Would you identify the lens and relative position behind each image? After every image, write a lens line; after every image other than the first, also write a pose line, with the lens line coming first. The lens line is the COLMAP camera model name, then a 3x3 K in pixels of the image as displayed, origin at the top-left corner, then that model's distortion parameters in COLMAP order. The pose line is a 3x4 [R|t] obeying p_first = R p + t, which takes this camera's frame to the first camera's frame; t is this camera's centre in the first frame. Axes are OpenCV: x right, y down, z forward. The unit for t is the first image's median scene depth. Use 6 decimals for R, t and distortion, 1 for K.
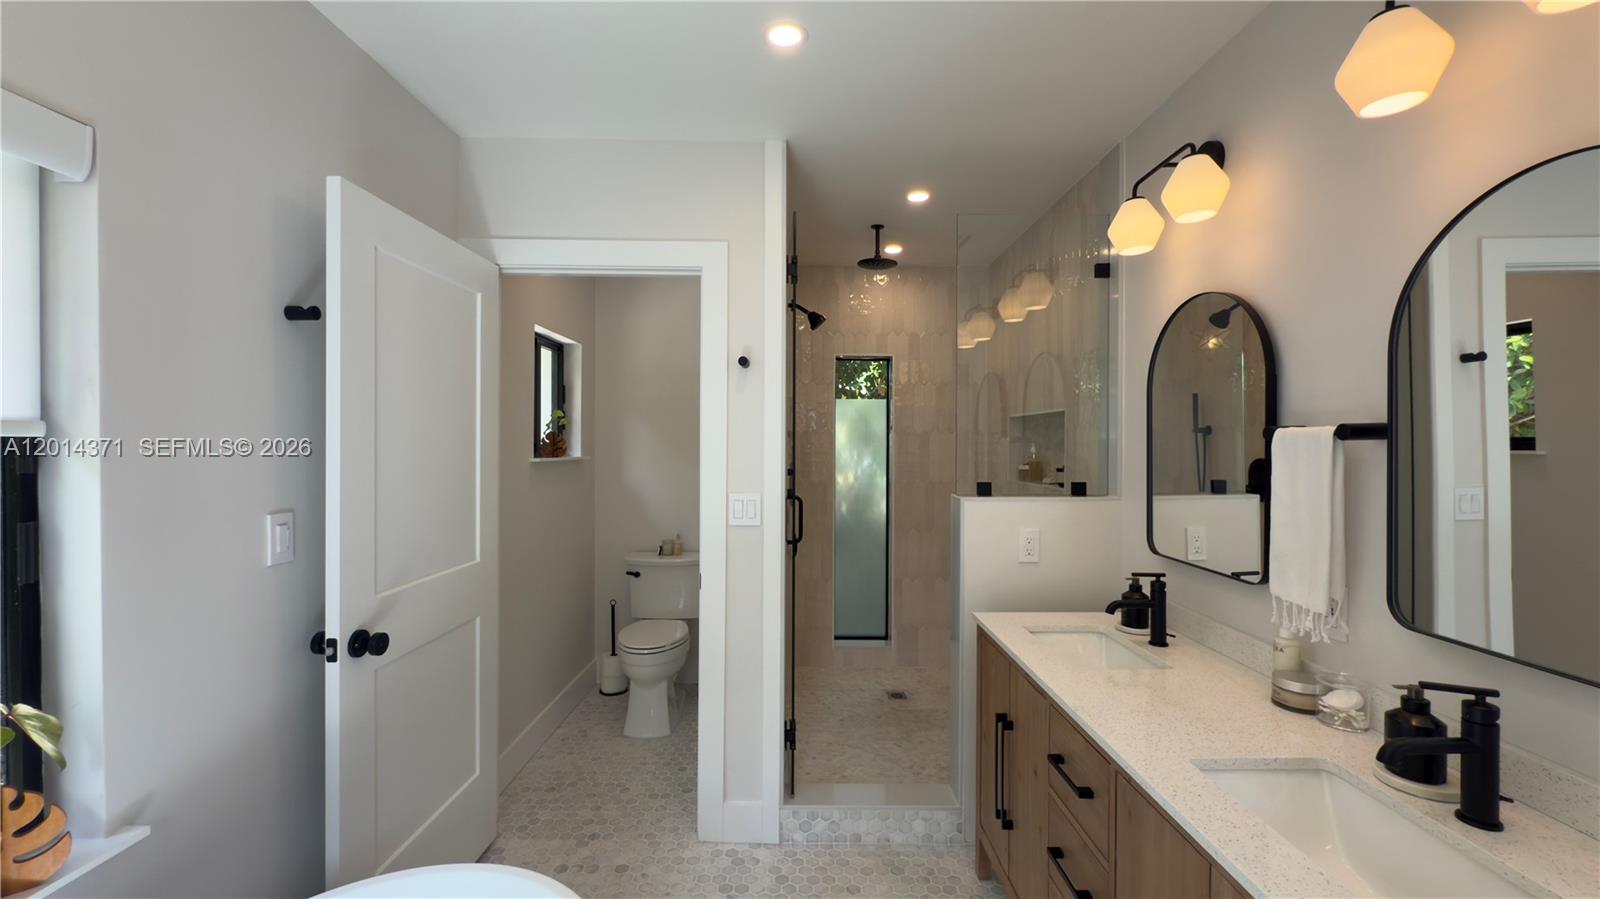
lens RADIAL K [[640.5, 0, 804.7], [0, 640.5, 446.9], [0, 0, 1]] dist [-0.000780, 0.000043]
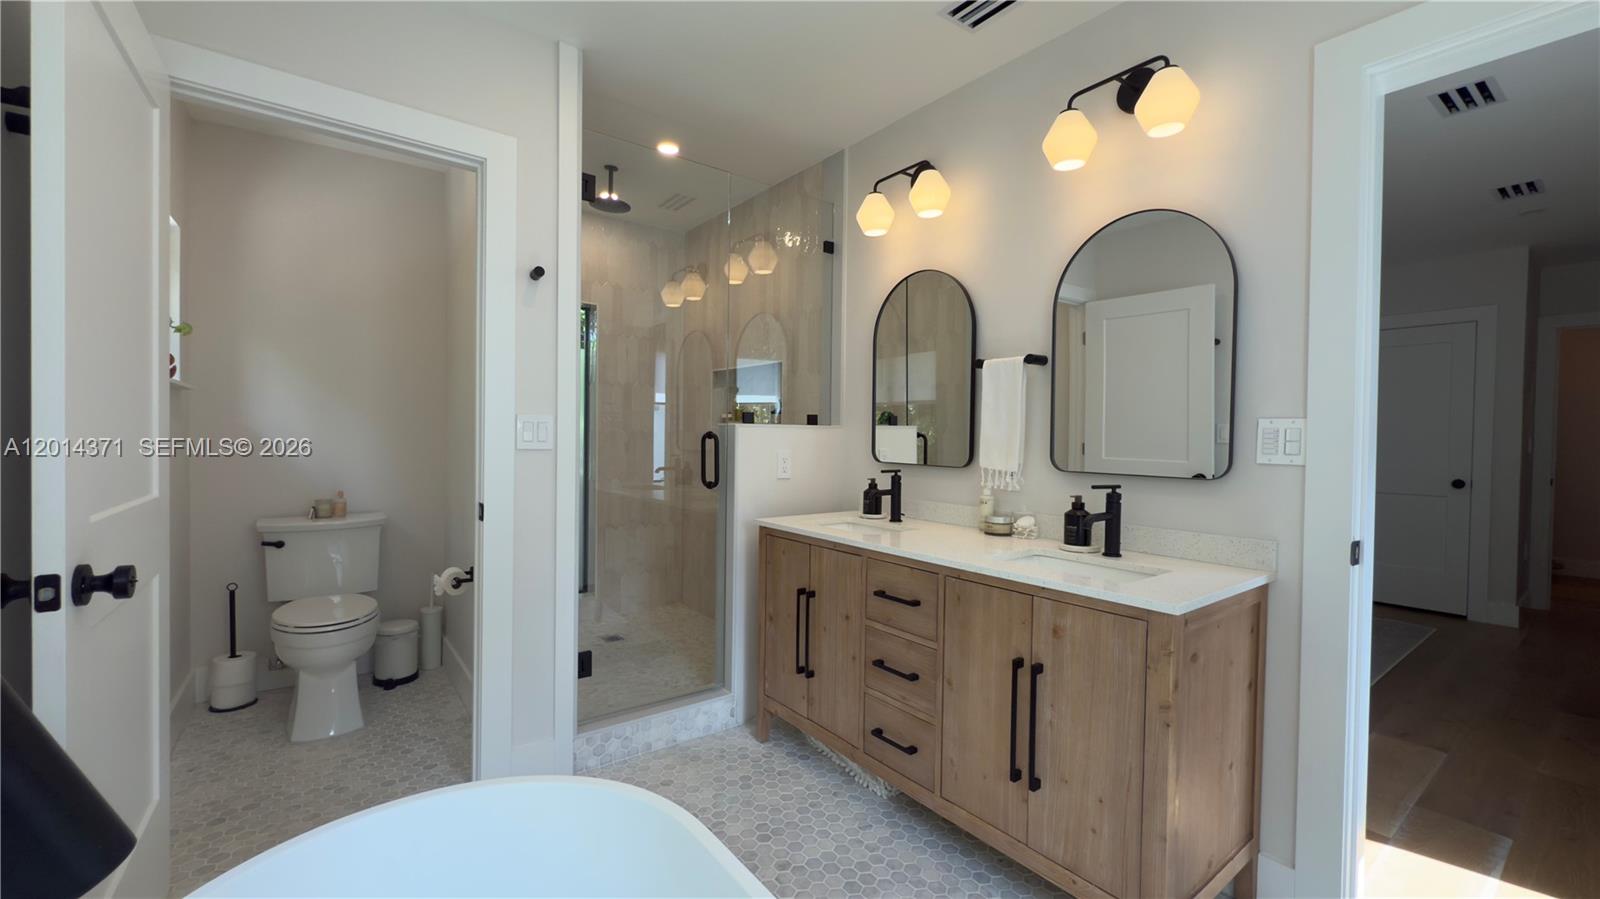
lens RADIAL K [[640.5, 0, 804.7], [0, 640.5, 446.9], [0, 0, 1]] dist [-0.000780, 0.000043]
pose [[0.796200, -0.002278, 0.605029, -0.347716], [-0.007719, 0.999873, 0.013922, 0.103998], [-0.604984, -0.015755, 0.796081, 0.018761]]
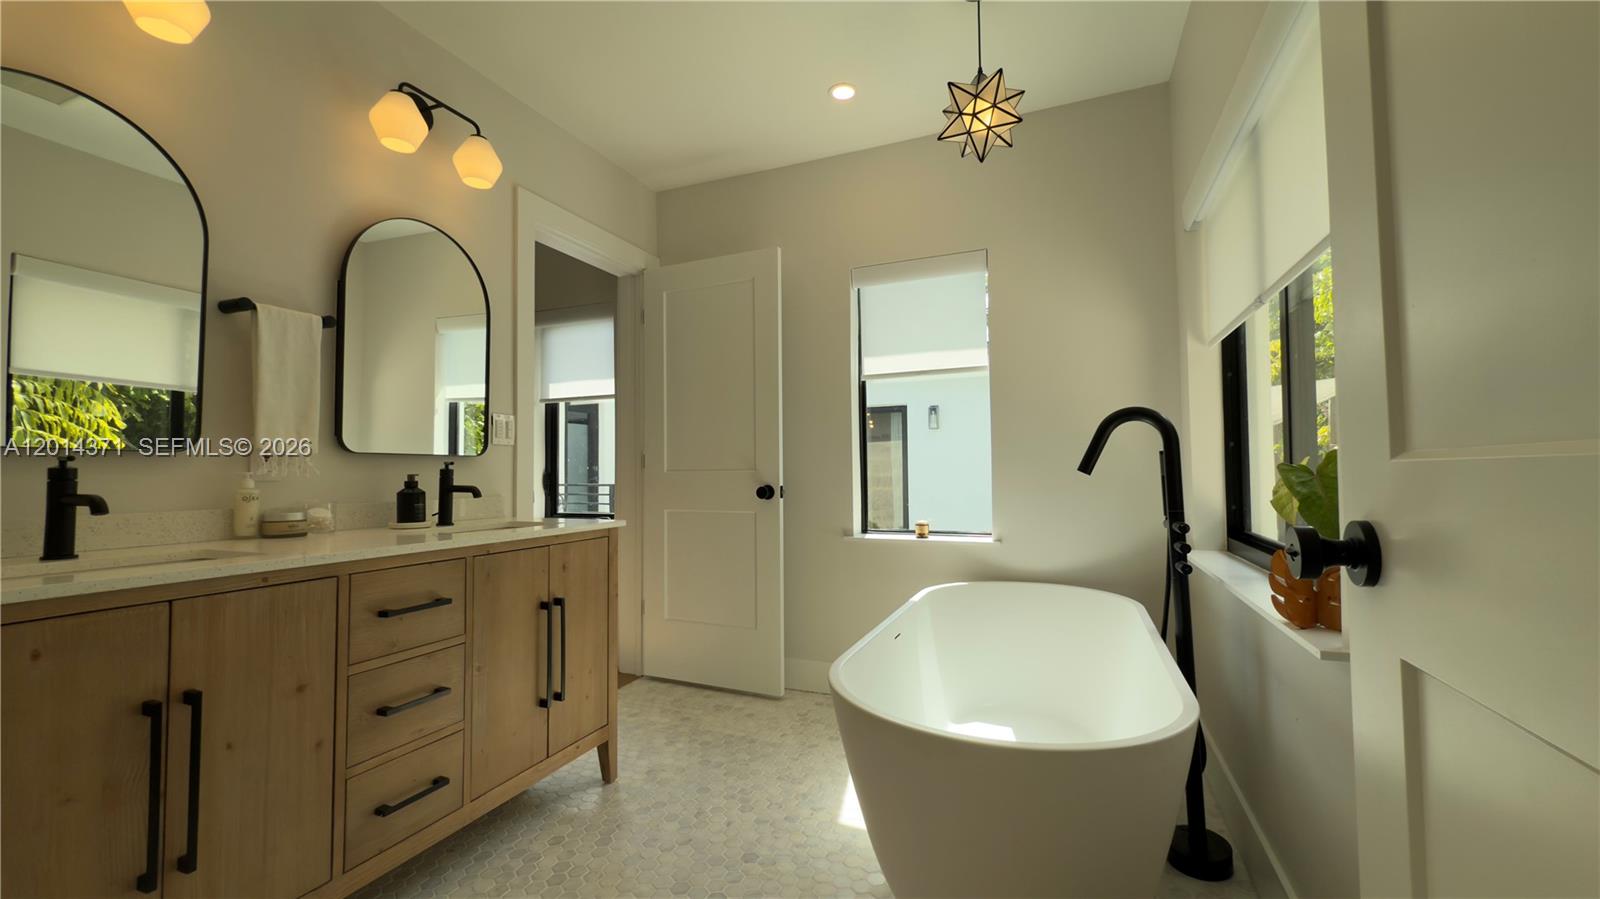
lens RADIAL K [[640.5, 0, 804.7], [0, 640.5, 446.9], [0, 0, 1]] dist [-0.000780, 0.000043]
pose [[-0.928846, 0.021641, 0.369833, -0.361059], [0.008852, 0.999304, -0.036244, 0.175668], [-0.370360, -0.030392, -0.928391, 1.073159]]
